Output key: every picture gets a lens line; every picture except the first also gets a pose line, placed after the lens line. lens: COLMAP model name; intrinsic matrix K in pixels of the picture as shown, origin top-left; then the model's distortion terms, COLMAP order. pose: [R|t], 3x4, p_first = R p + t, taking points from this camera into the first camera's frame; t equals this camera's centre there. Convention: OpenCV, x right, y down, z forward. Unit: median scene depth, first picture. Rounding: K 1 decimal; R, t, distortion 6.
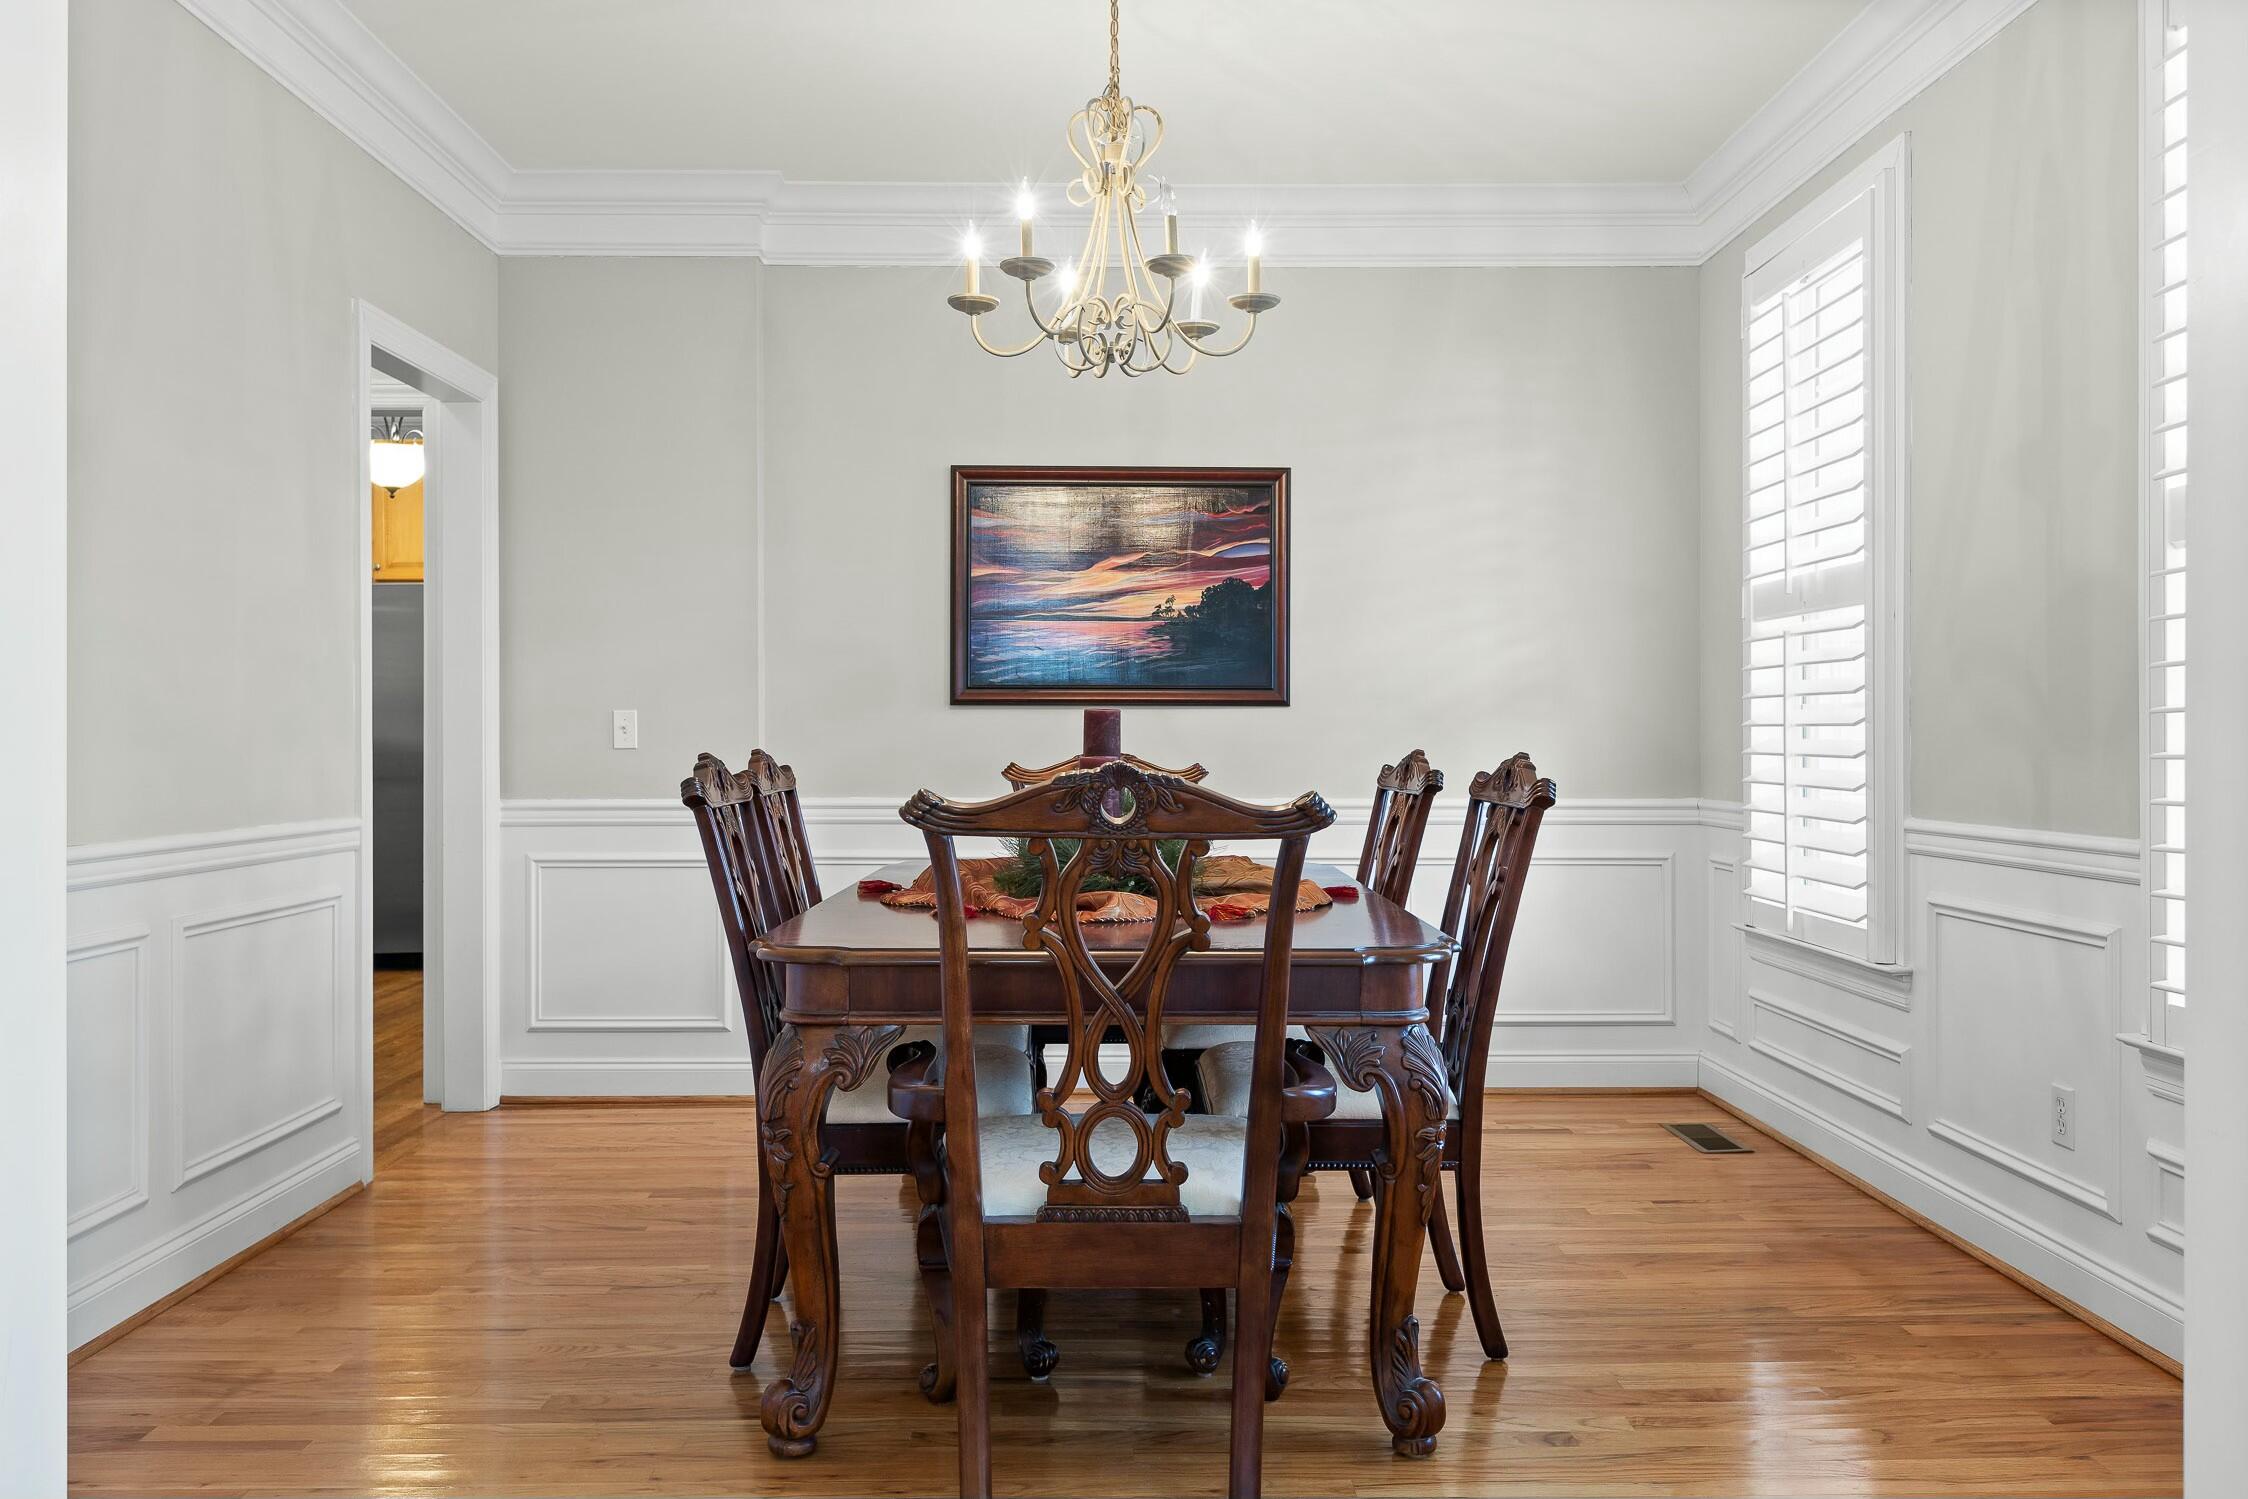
lens RADIAL K [[1720.8, 0, 1119.9], [0, 1720.8, 747.7], [0, 0, 1]] dist [0.003776, -0.009411]
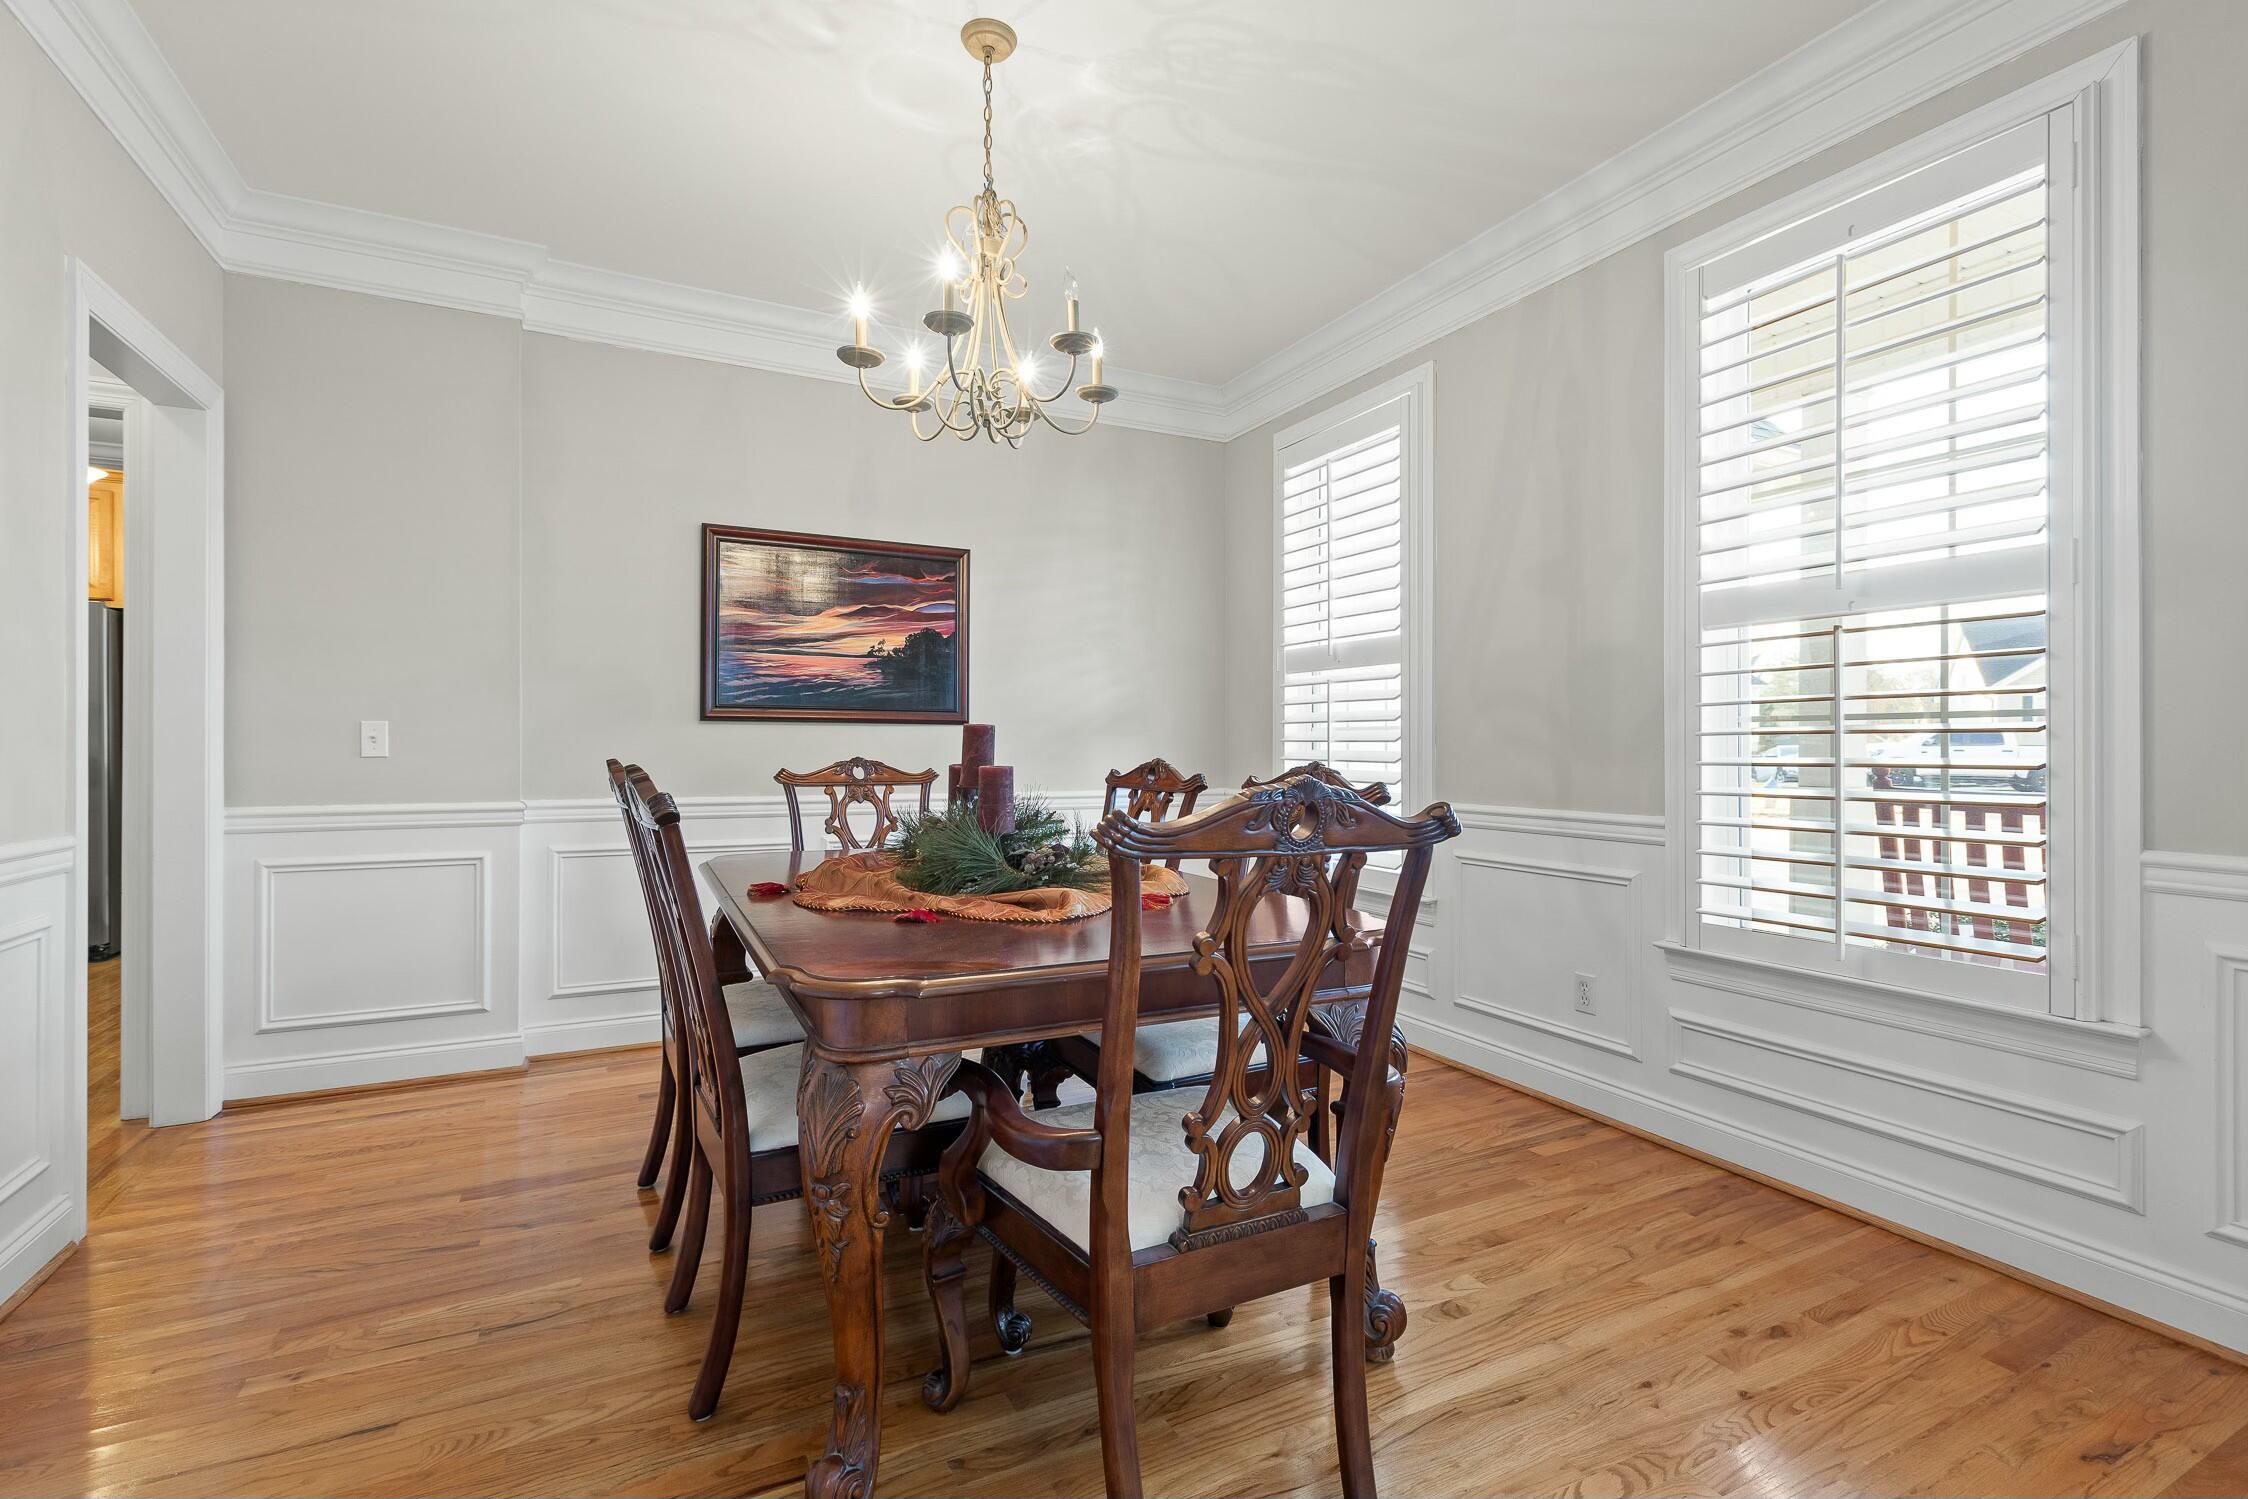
lens RADIAL K [[1024.6, 0, 1133.5], [0, 1024.6, 745.2], [0, 0, 1]] dist [0.001627, -0.000817]
pose [[0.896561, 0.003999, 0.442901, -0.181604], [-0.000741, 0.999971, -0.007529, -0.002620], [-0.442919, 0.006422, 0.896539, 0.273989]]
